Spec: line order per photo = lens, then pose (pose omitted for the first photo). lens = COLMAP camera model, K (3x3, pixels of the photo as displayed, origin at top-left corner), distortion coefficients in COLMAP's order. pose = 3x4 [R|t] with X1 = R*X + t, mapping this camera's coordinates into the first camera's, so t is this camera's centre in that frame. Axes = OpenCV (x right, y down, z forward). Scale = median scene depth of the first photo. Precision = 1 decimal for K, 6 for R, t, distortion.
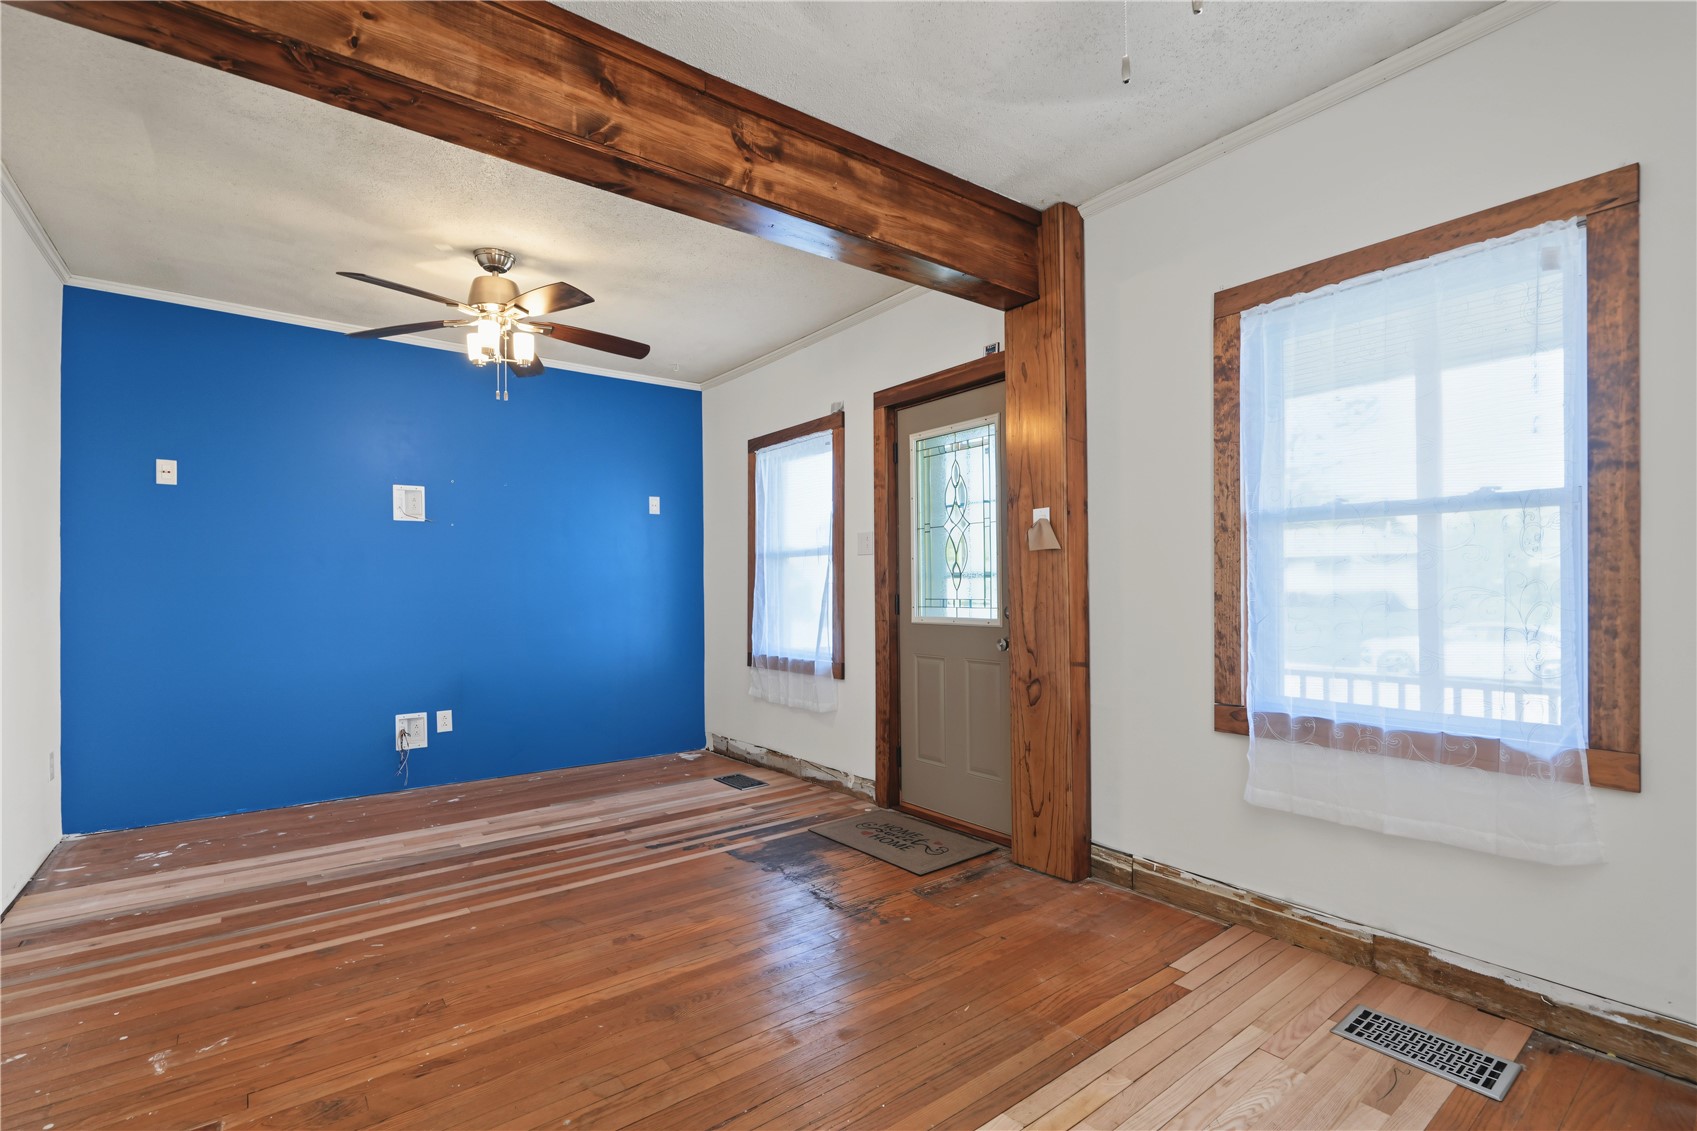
lens RADIAL K [[778.0, 0, 845.1], [0, 778.0, 583.0], [0, 0, 1]] dist [-0.013036, 0.018296]
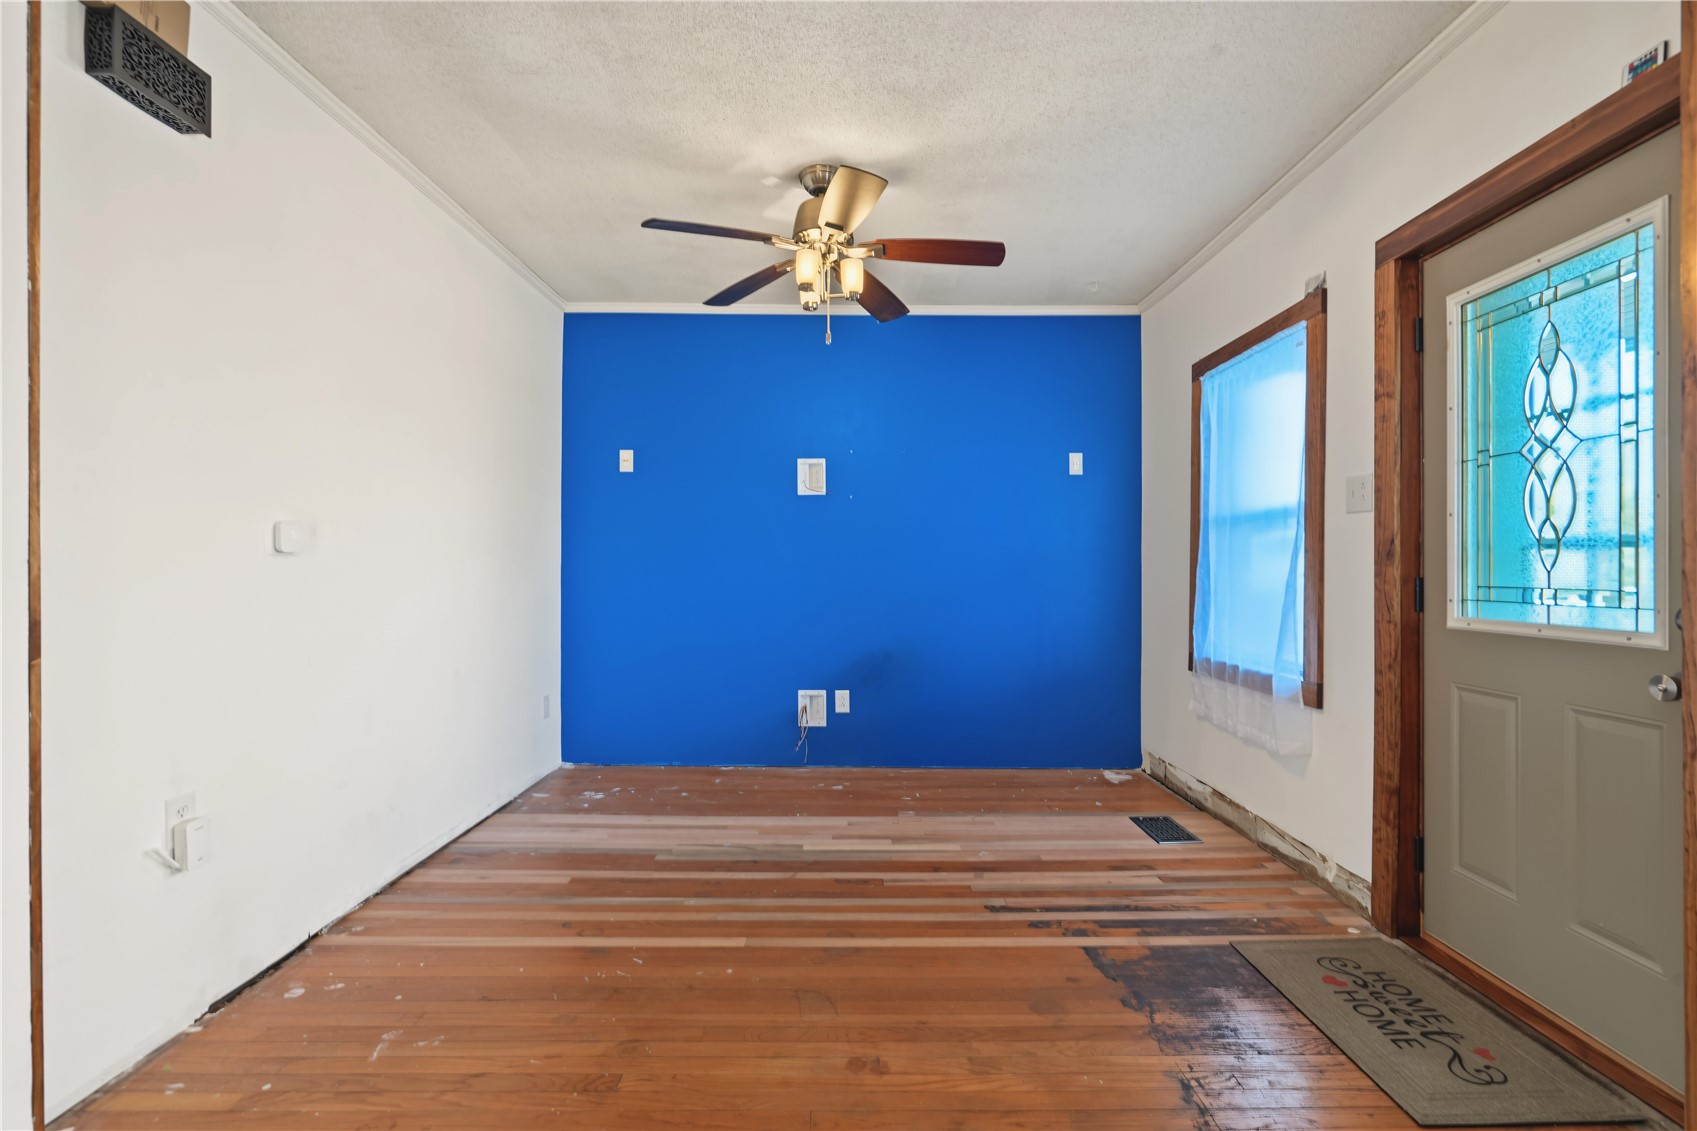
lens RADIAL K [[768.8, 0, 850.4], [0, 768.8, 569.5], [0, 0, 1]] dist [-0.000727, 0.001068]
pose [[0.794724, 0.009915, -0.606891, 0.078749], [-0.002819, 0.999916, 0.012643, 0.002630], [0.606965, -0.008337, 0.794685, 0.284747]]
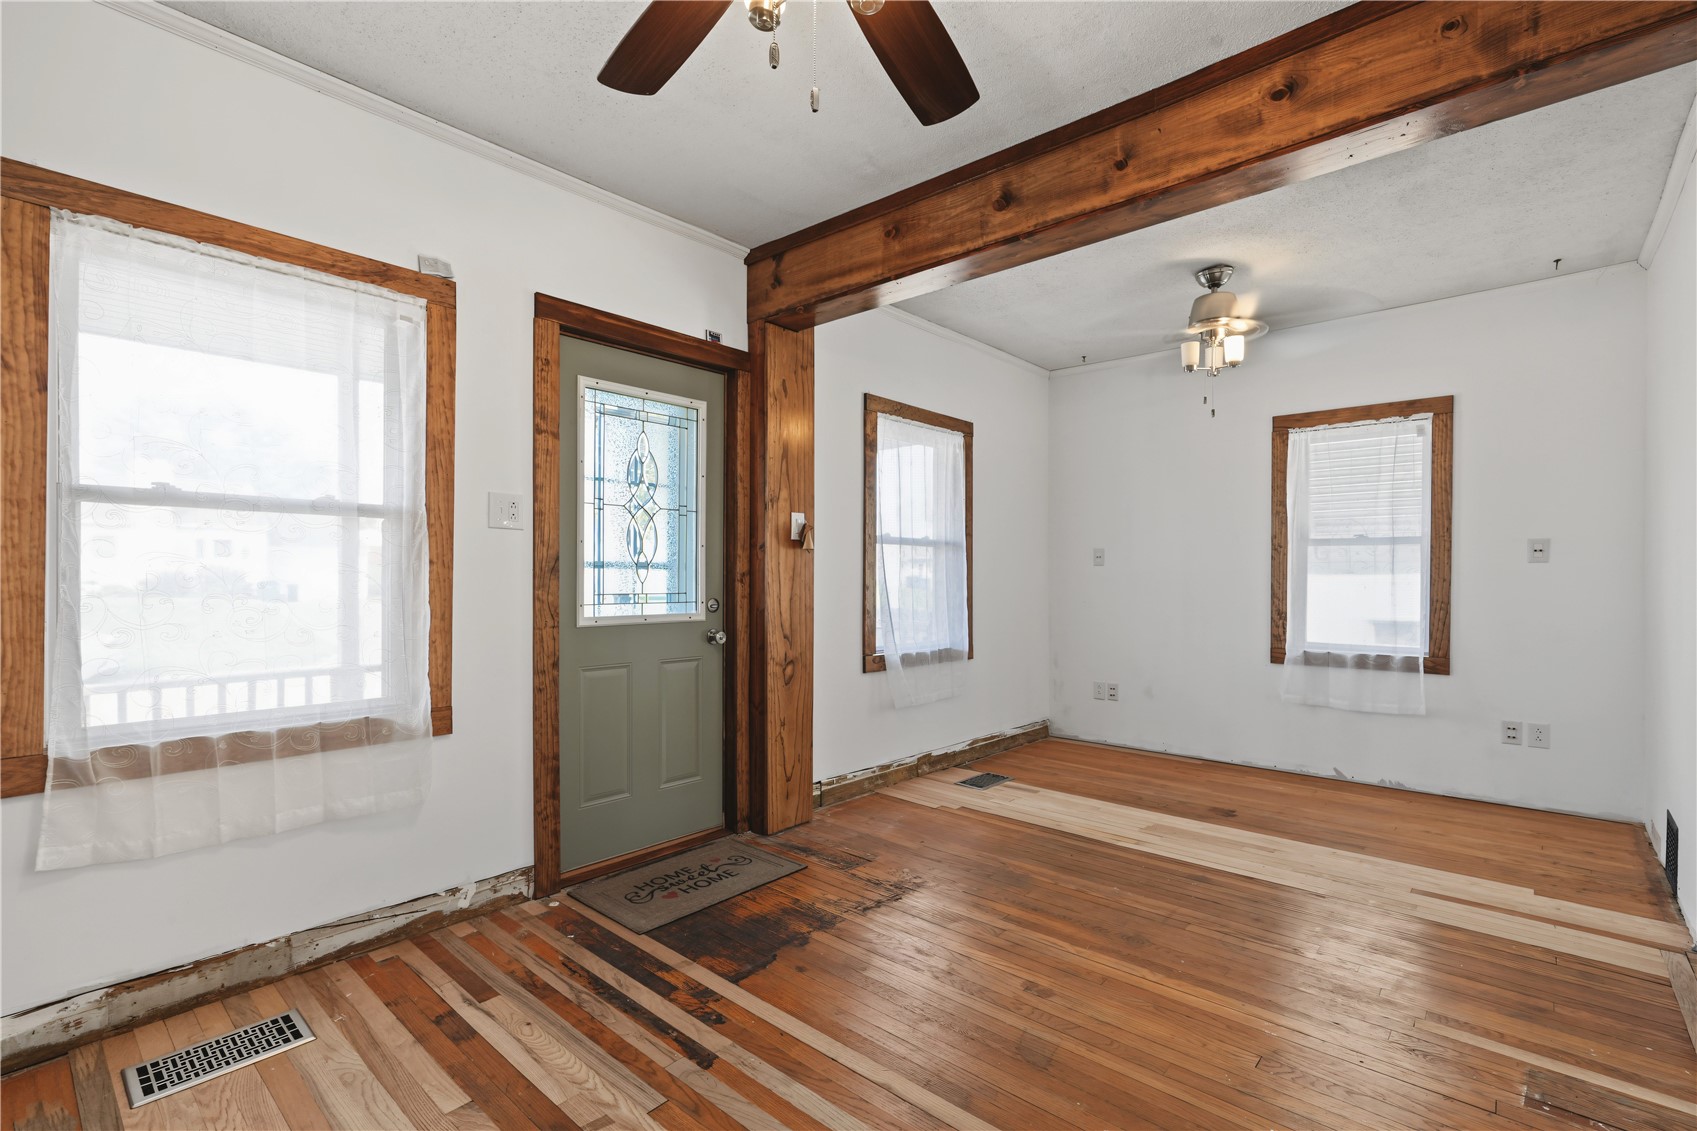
lens RADIAL K [[771.3, 0, 856.7], [0, 771.3, 580.5], [0, 0, 1]] dist [-0.001092, 0.000605]
pose [[-0.194696, 0.007509, 0.980835, -0.689118], [-0.005742, 0.999945, -0.008795, 0.011843], [-0.980847, -0.007344, -0.194642, 0.872903]]
